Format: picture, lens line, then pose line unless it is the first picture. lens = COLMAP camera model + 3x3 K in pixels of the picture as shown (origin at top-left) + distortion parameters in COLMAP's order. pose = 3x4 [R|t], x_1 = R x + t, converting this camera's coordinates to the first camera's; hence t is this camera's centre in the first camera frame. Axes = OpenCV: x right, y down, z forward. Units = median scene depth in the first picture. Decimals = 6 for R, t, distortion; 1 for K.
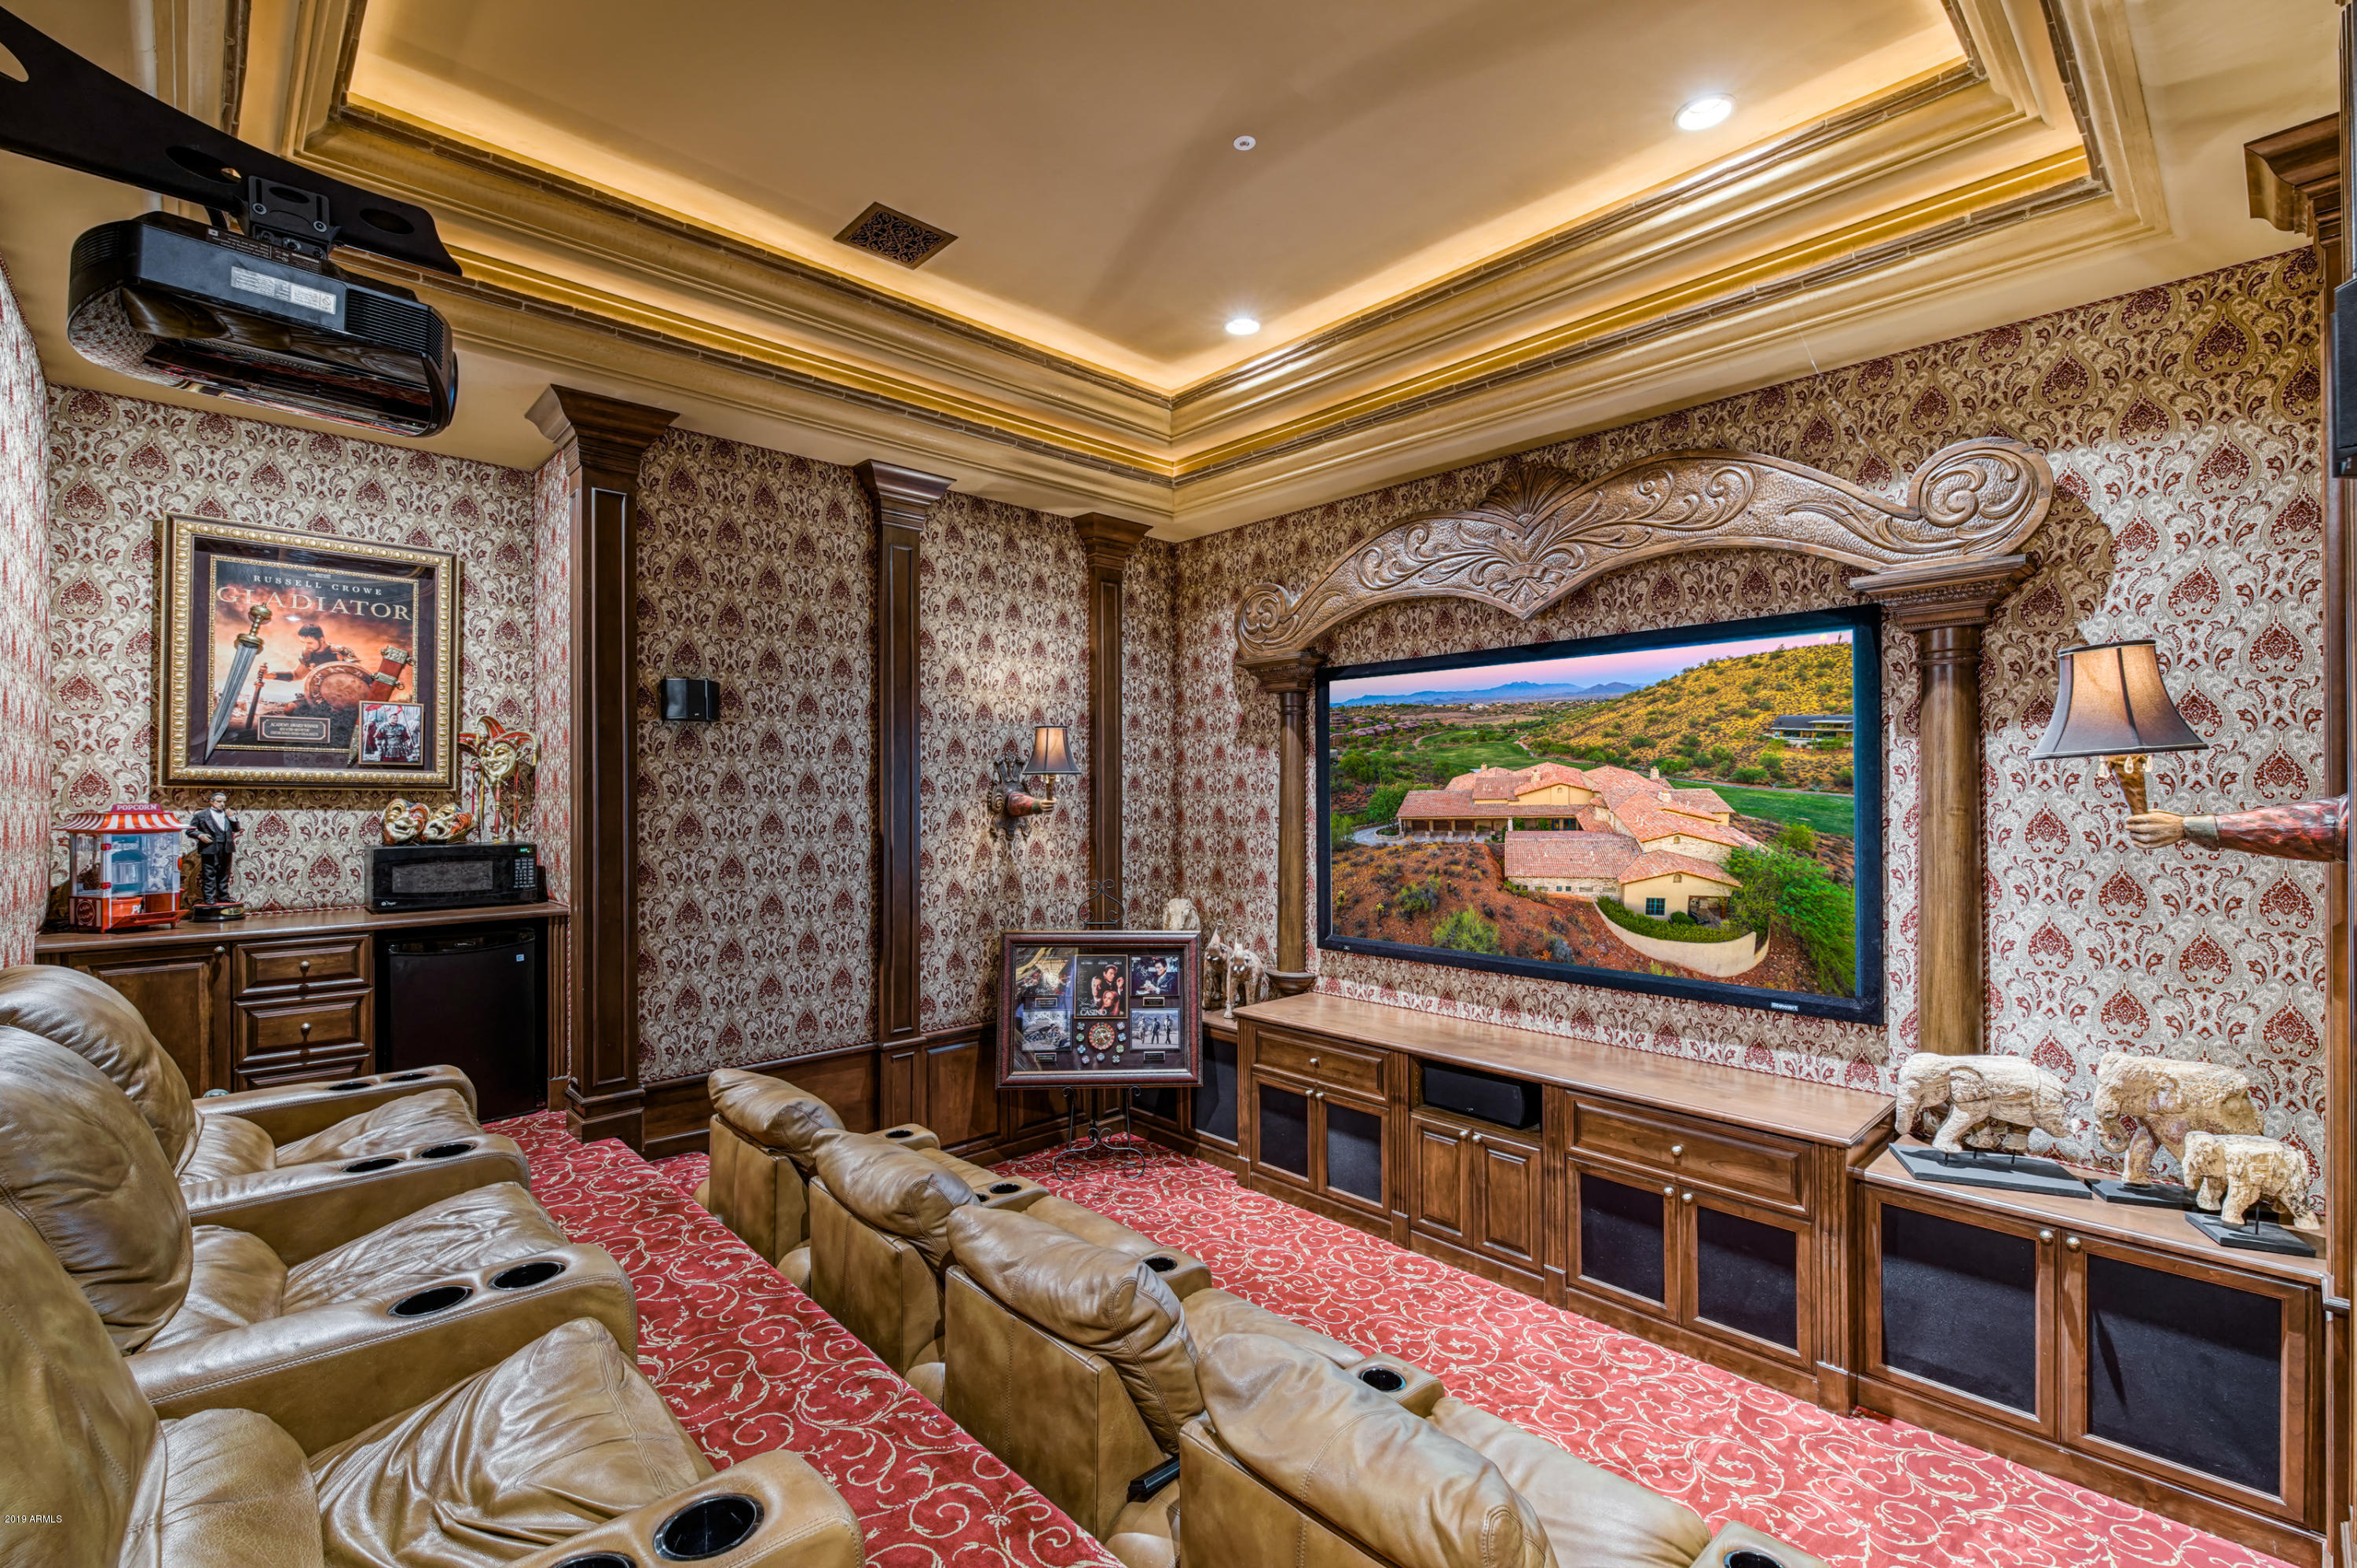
lens RADIAL K [[1013.3, 0, 1180.1], [0, 1013.3, 788.9], [0, 0, 1]] dist [0.018204, -0.008856]
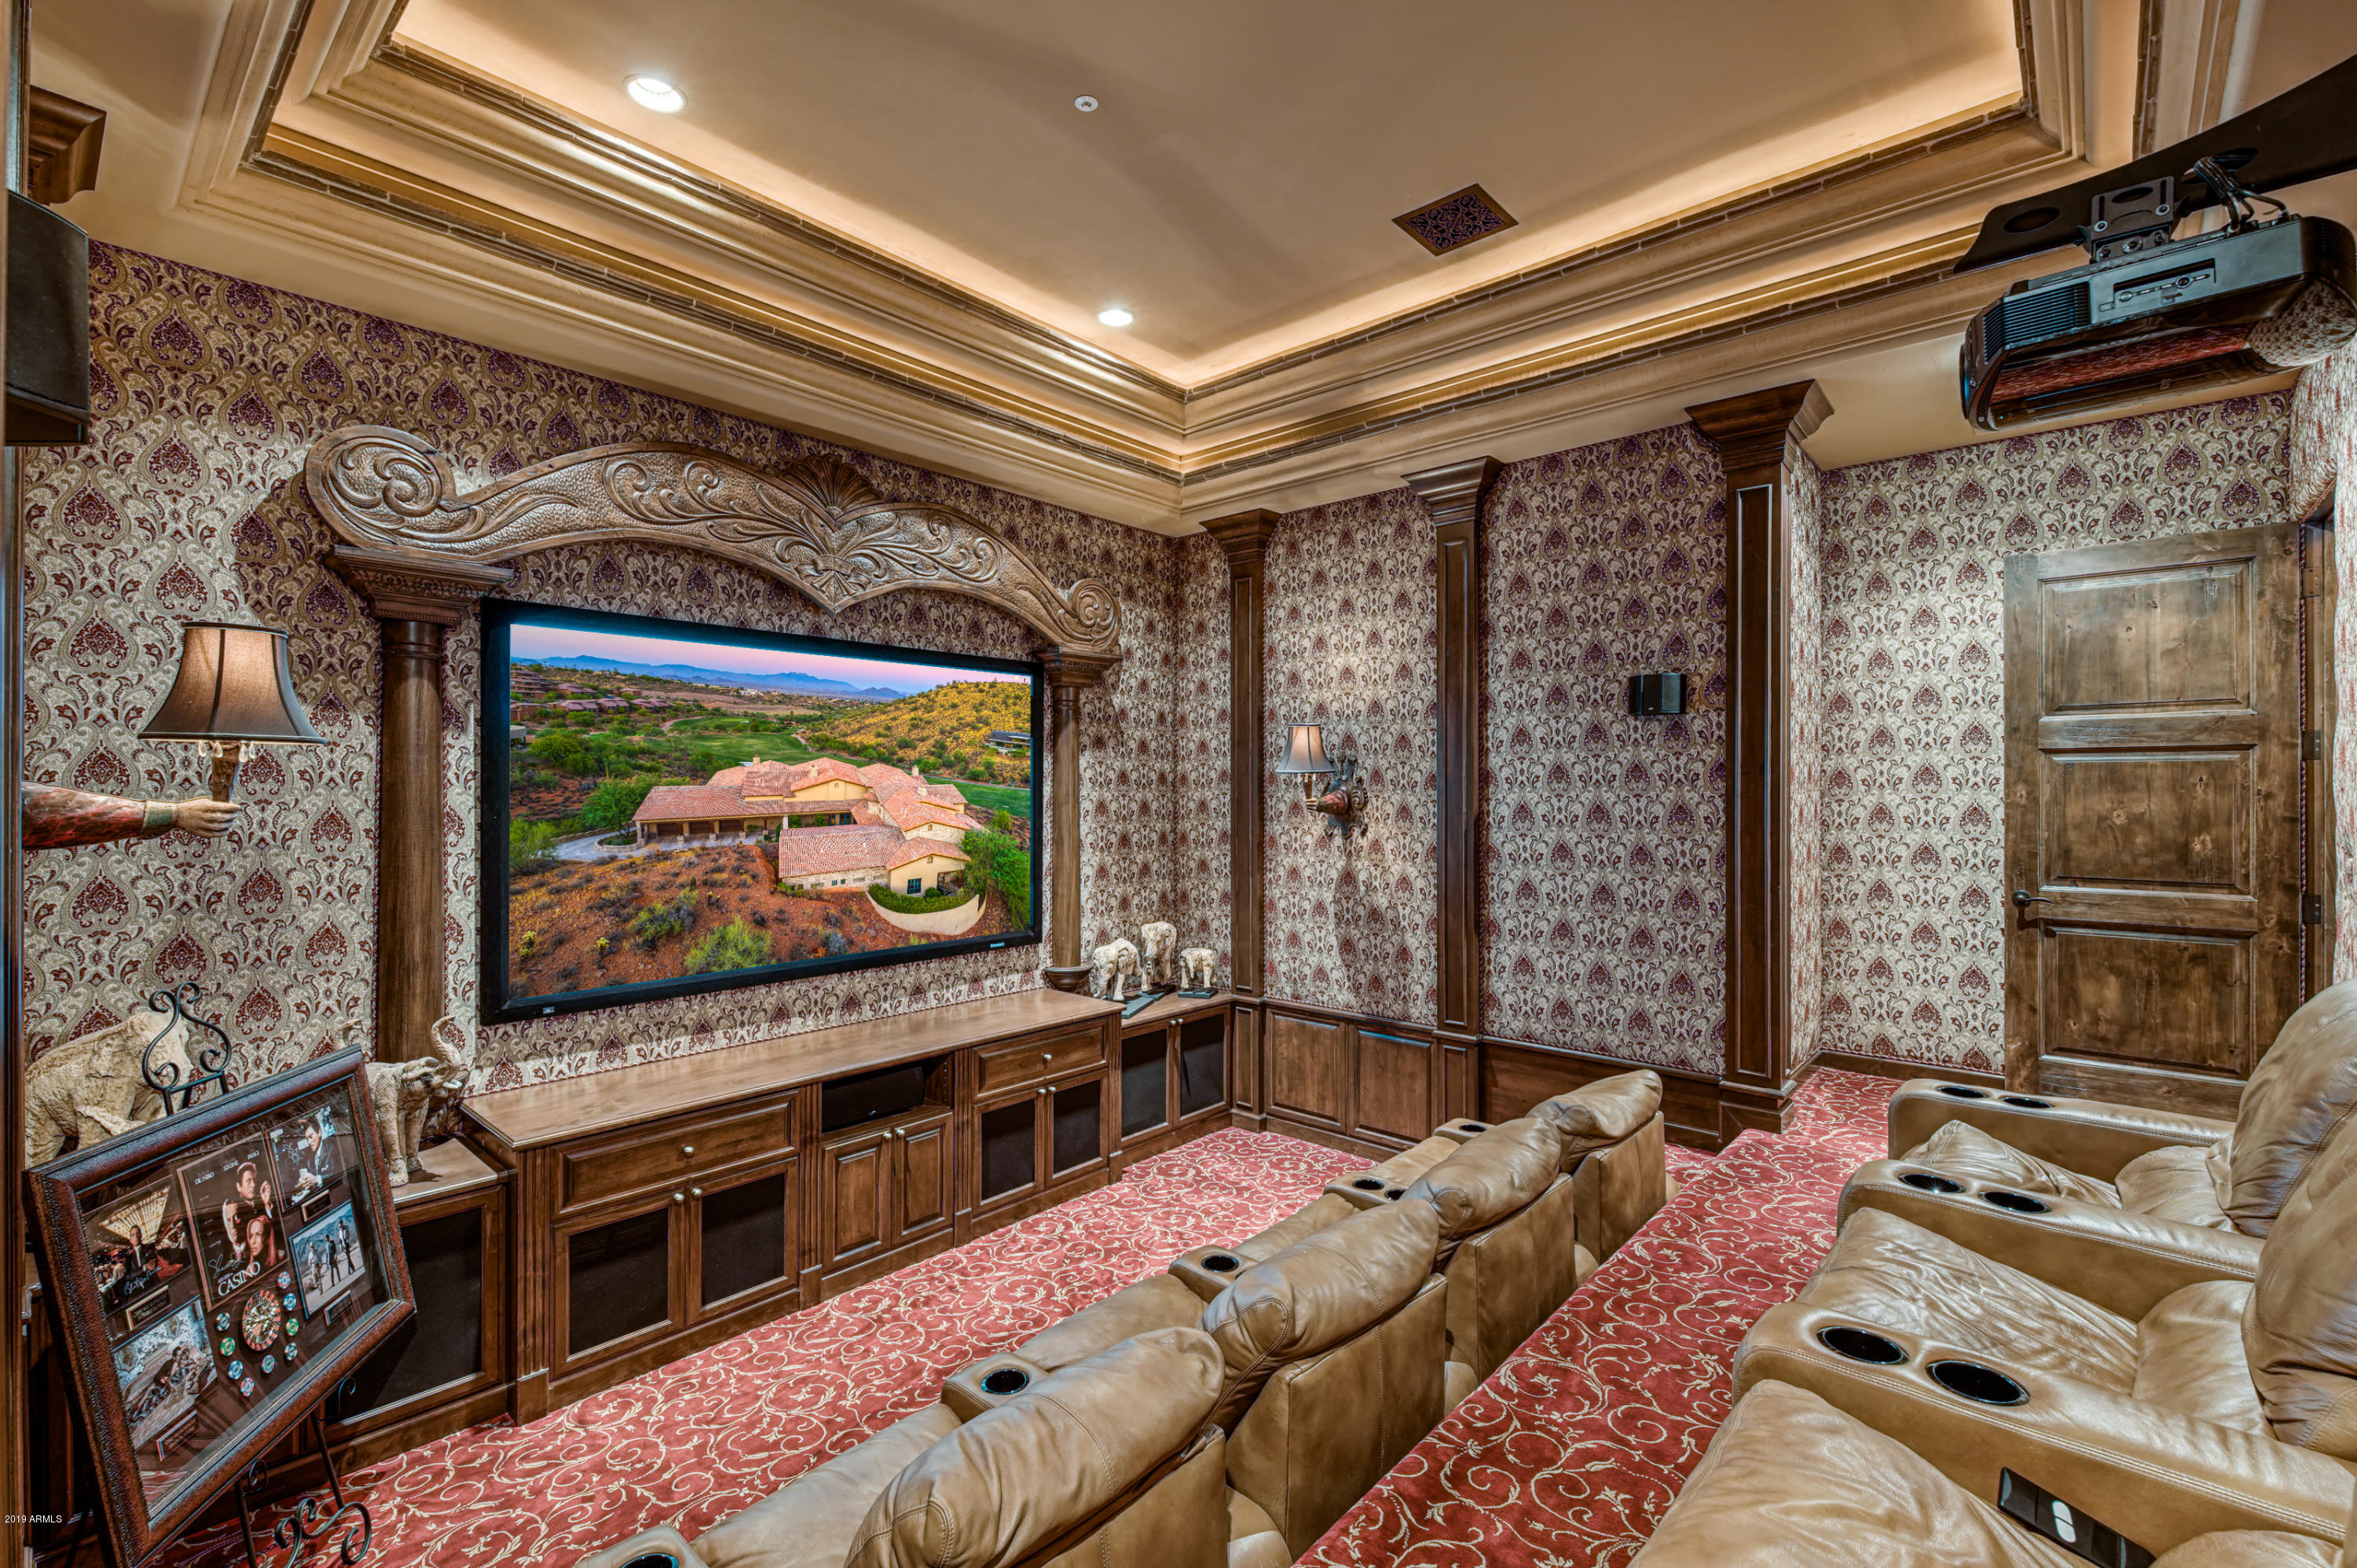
lens RADIAL K [[1013.3, 0, 1229.6], [0, 1013.3, 780.6], [0, 0, 1]] dist [0.018204, -0.008856]
pose [[-0.096382, 0.007728, 0.995314, -0.670651], [-0.000273, 0.999970, -0.007791, 0.004046], [-0.995344, -0.001023, -0.096377, 0.700322]]
